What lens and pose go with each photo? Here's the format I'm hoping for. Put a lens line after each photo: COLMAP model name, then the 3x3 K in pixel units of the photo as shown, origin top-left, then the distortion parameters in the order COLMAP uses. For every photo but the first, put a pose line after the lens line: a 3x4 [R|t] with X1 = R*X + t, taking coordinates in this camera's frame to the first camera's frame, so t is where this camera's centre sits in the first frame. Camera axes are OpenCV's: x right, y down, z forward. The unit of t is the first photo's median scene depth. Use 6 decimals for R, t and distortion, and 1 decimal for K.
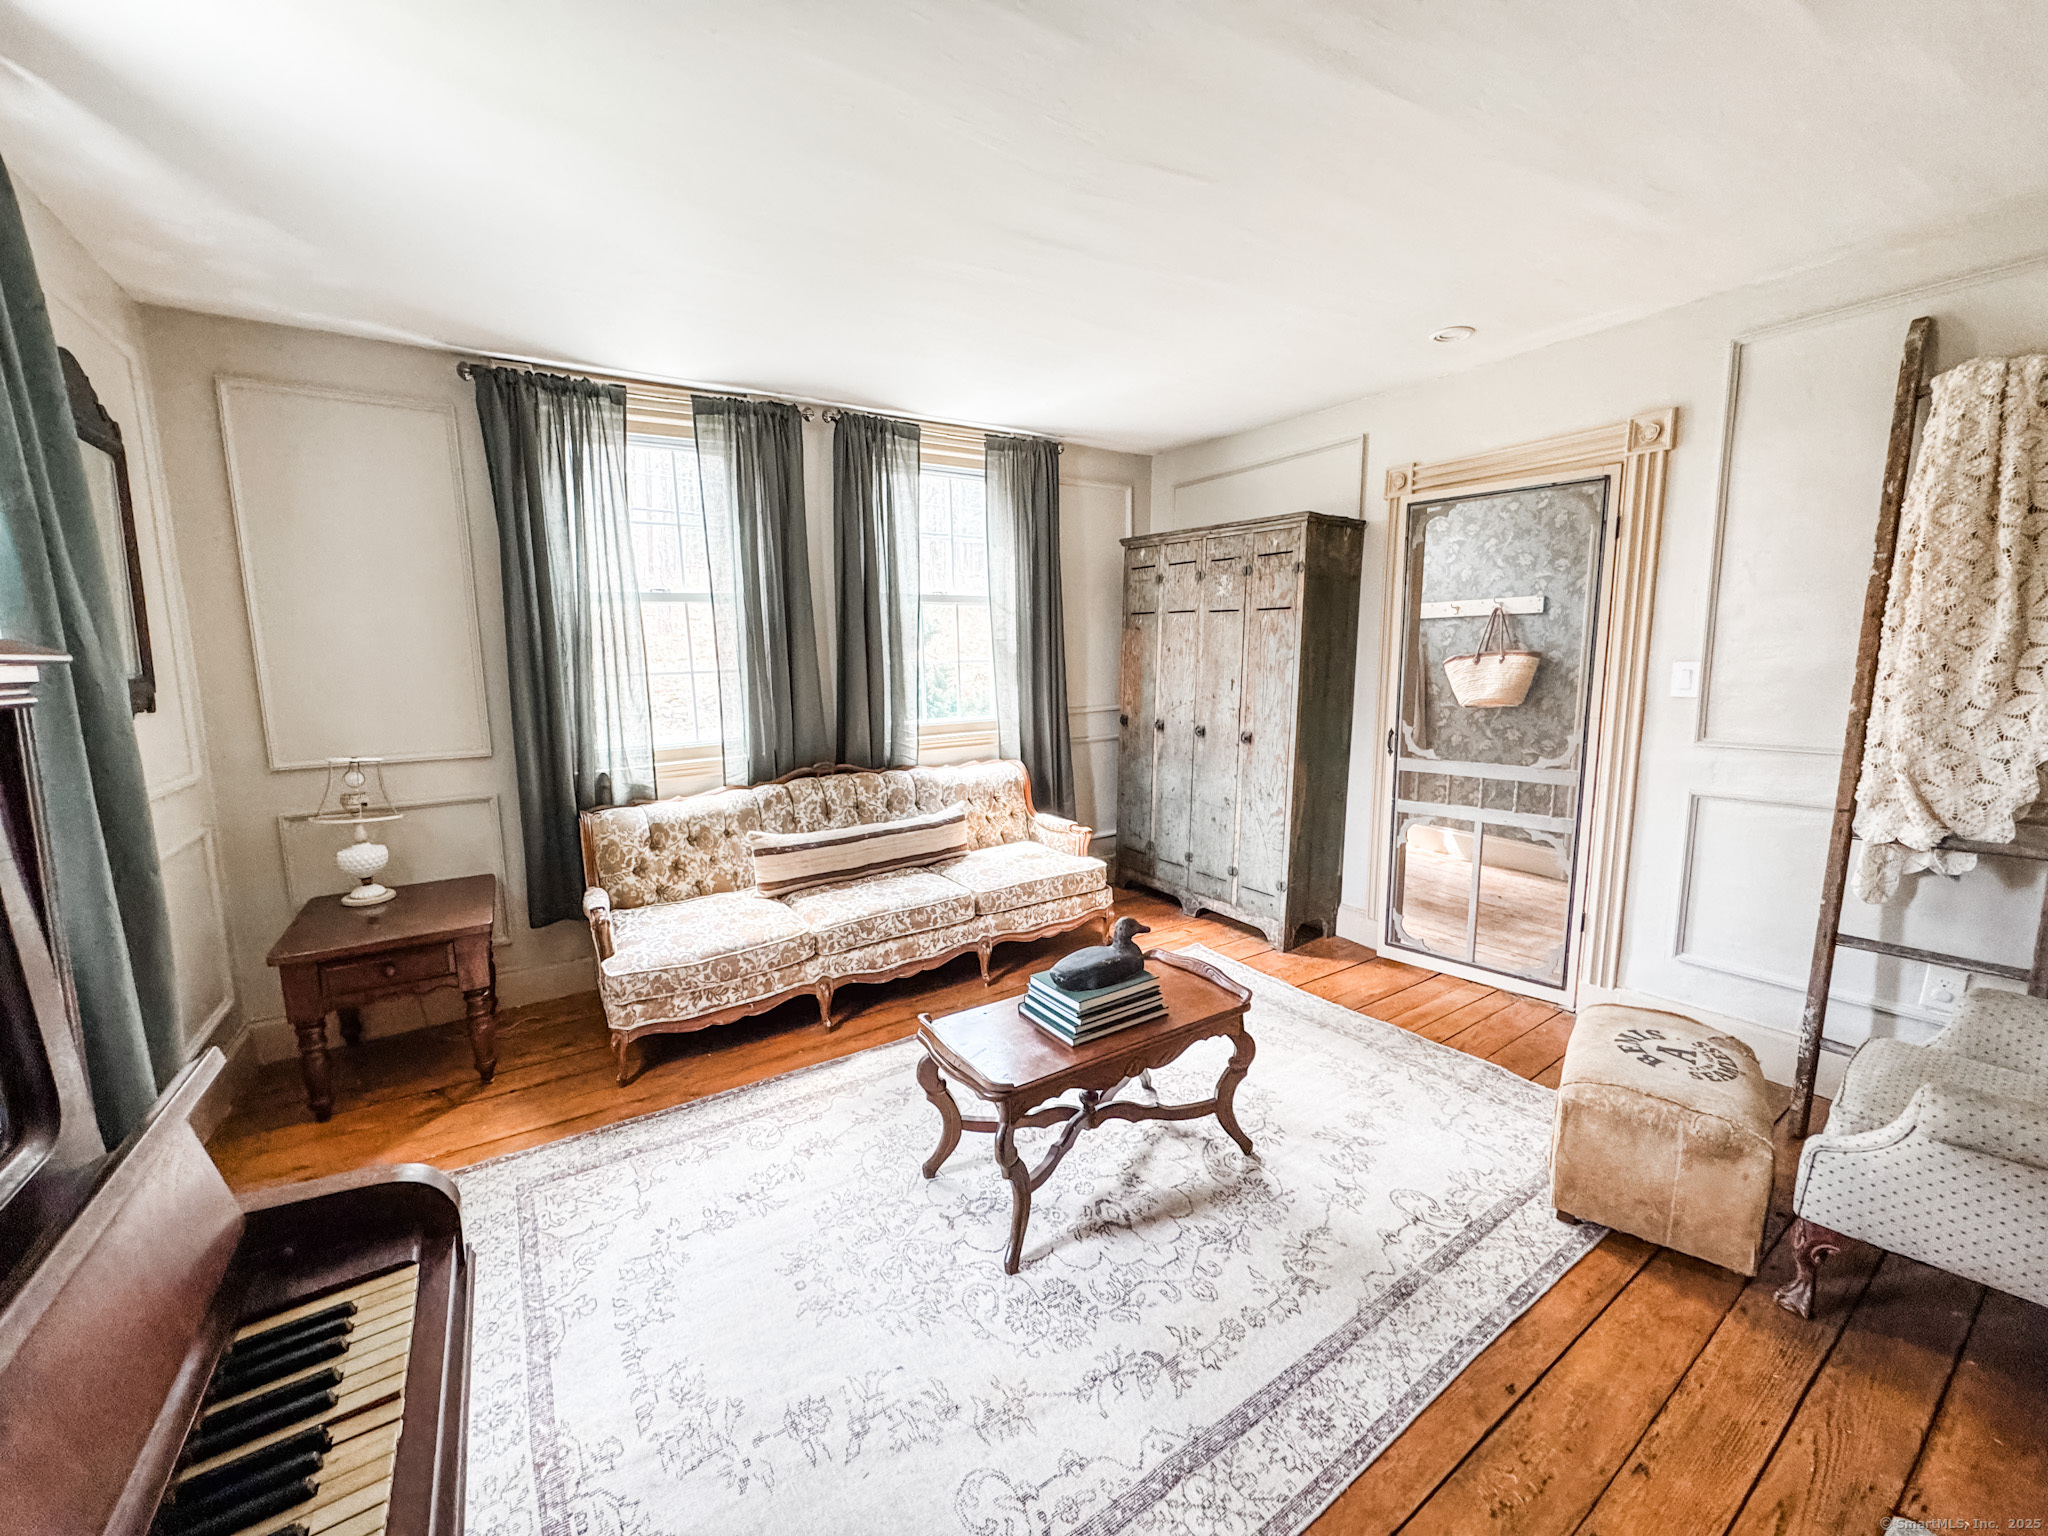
lens RADIAL K [[805.7, 0, 1037.2], [0, 805.7, 767.5], [0, 0, 1]] dist [-0.001007, -0.000035]
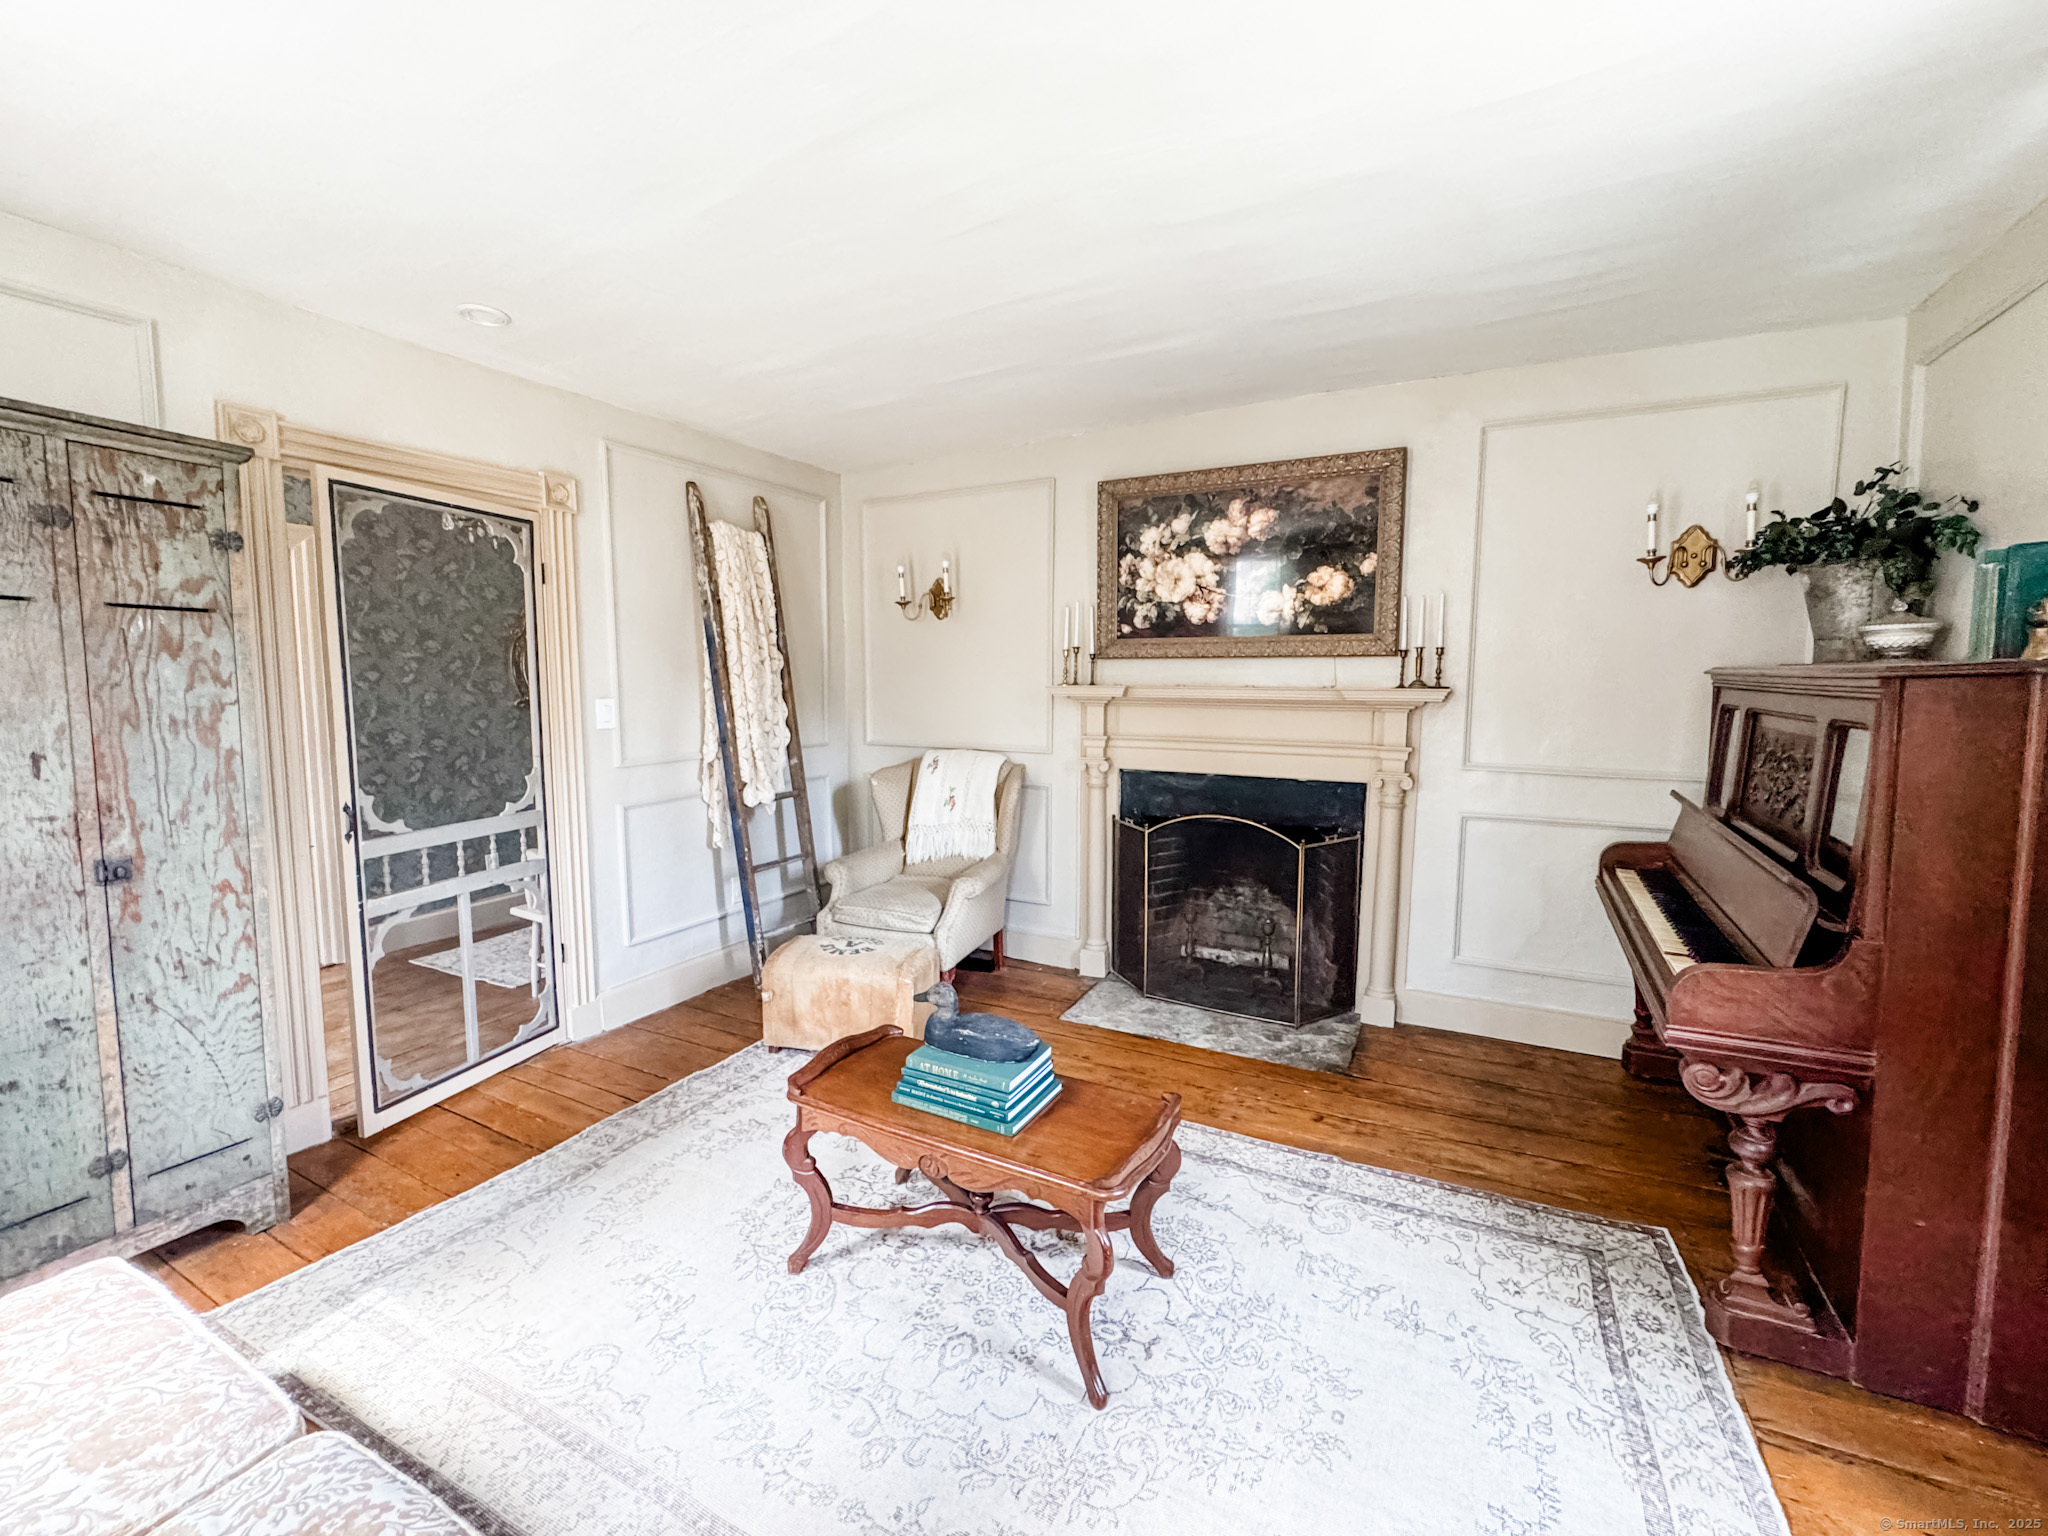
lens RADIAL K [[842.7, 0, 1008.0], [0, 842.7, 768.9], [0, 0, 1]] dist [-0.002584, 0.000340]
pose [[-0.445536, -0.078731, 0.891795, -0.428600], [0.135276, 0.978768, 0.153992, -0.104632], [-0.884985, 0.189248, -0.425426, 0.759689]]
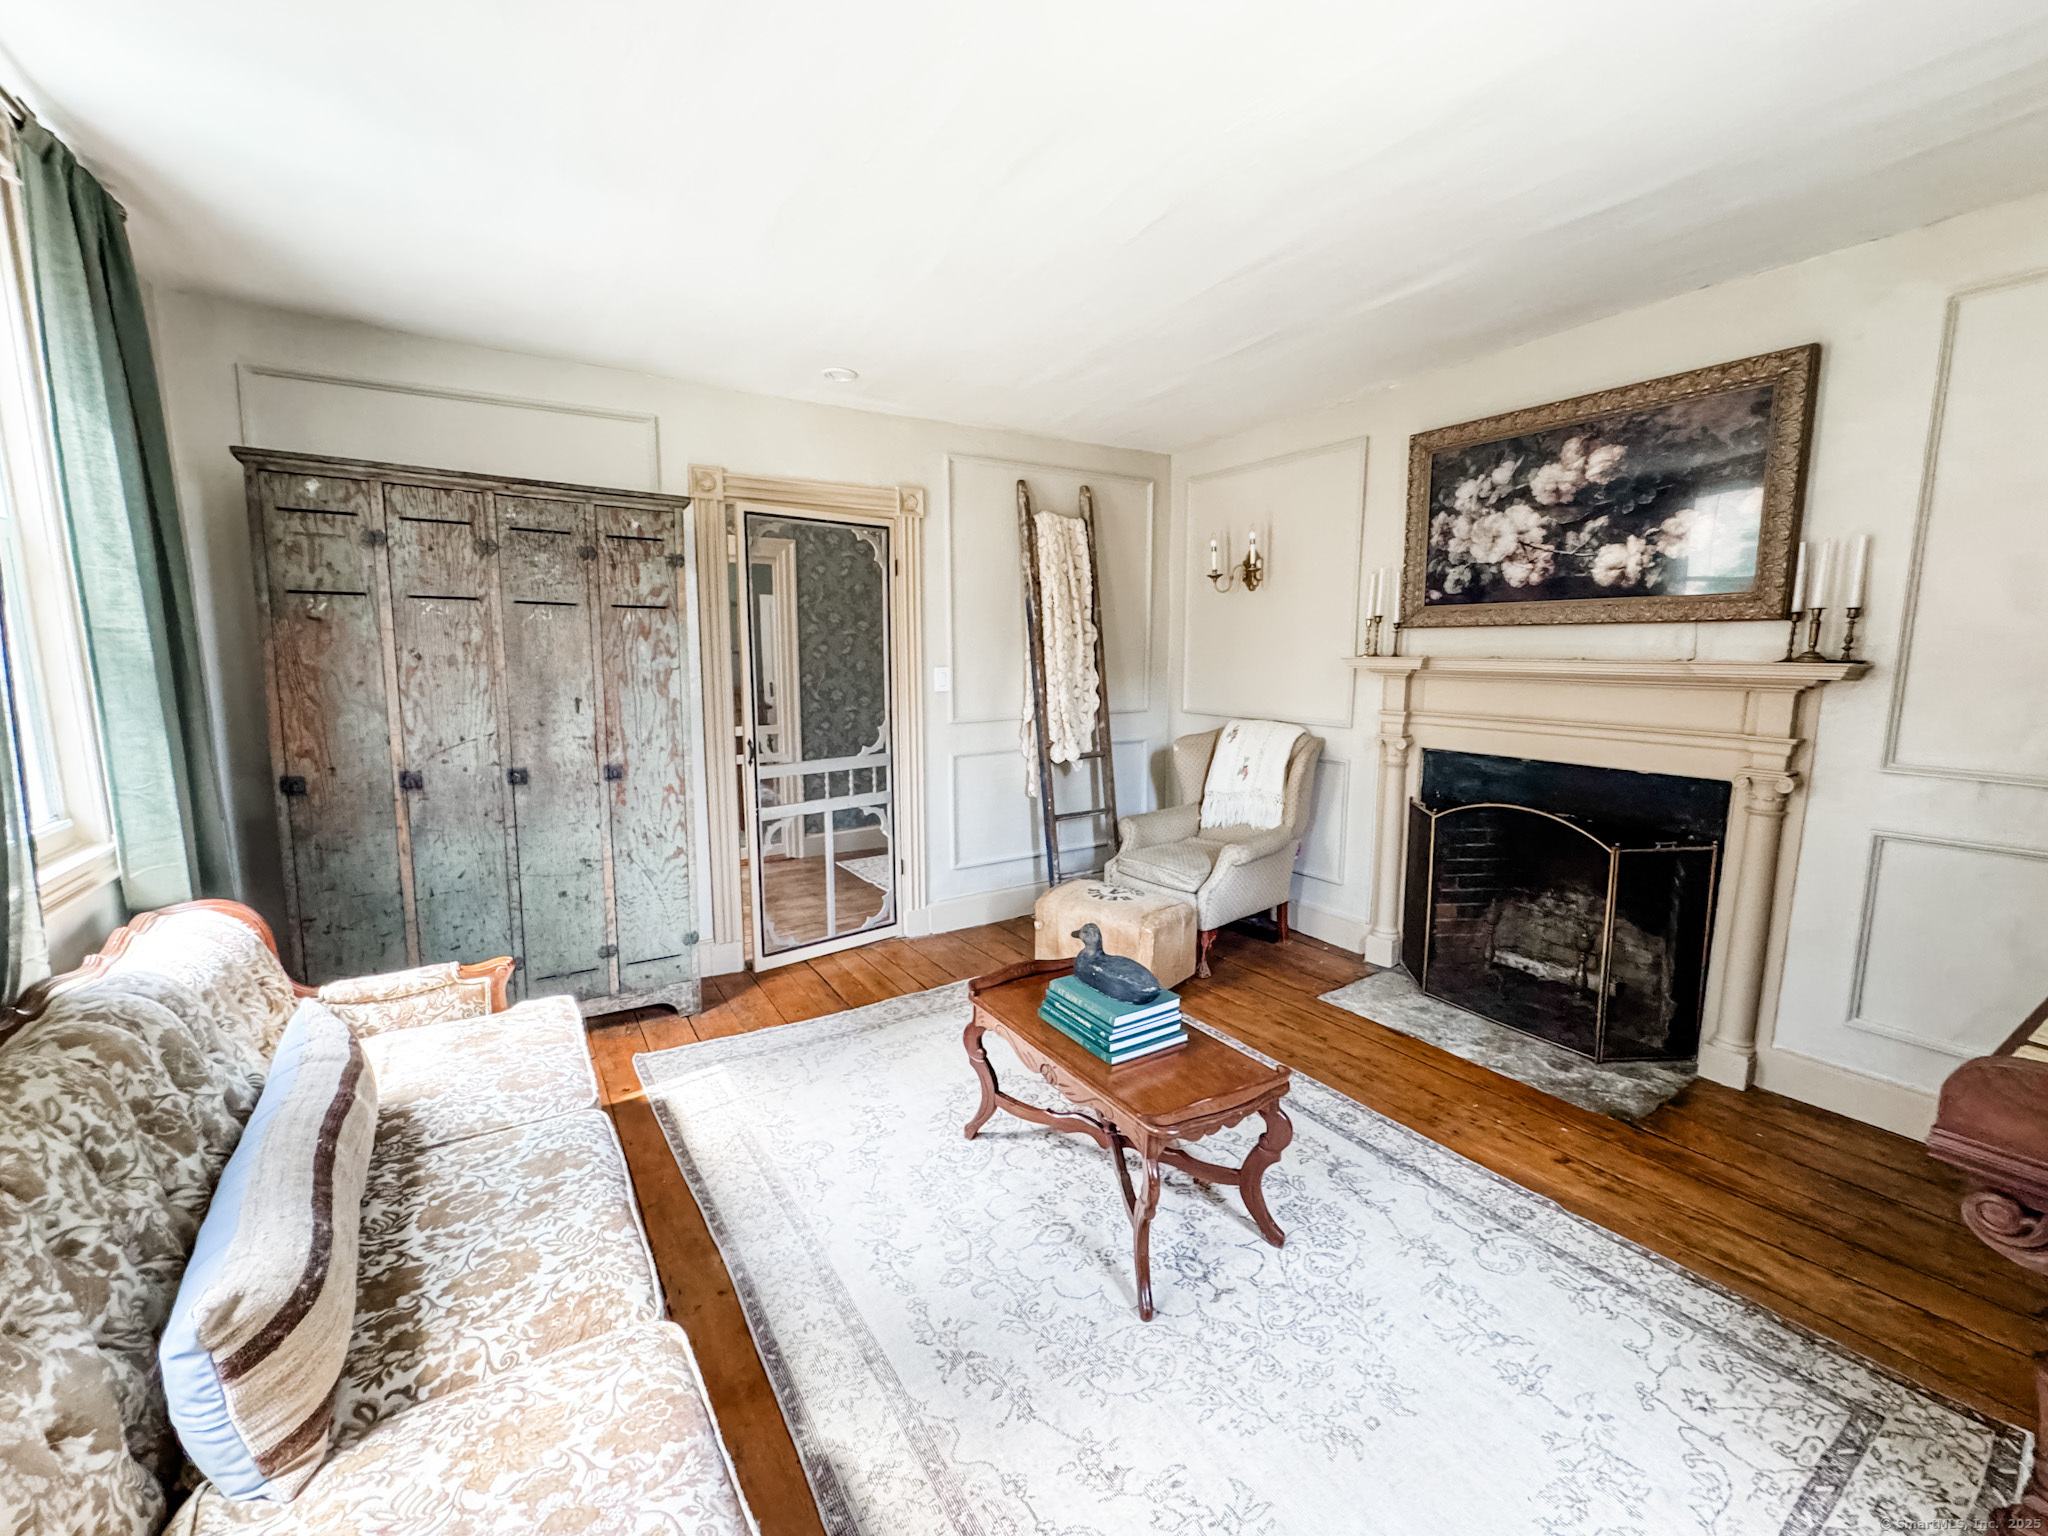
lens RADIAL K [[820.8, 0, 1019.1], [0, 820.8, 766.9], [0, 0, 1]] dist [-0.001661, 0.000043]
pose [[0.044364, -0.126249, 0.991006, -0.514179], [0.145165, 0.982269, 0.118638, -0.081580], [-0.988412, 0.138596, 0.061904, 0.590292]]
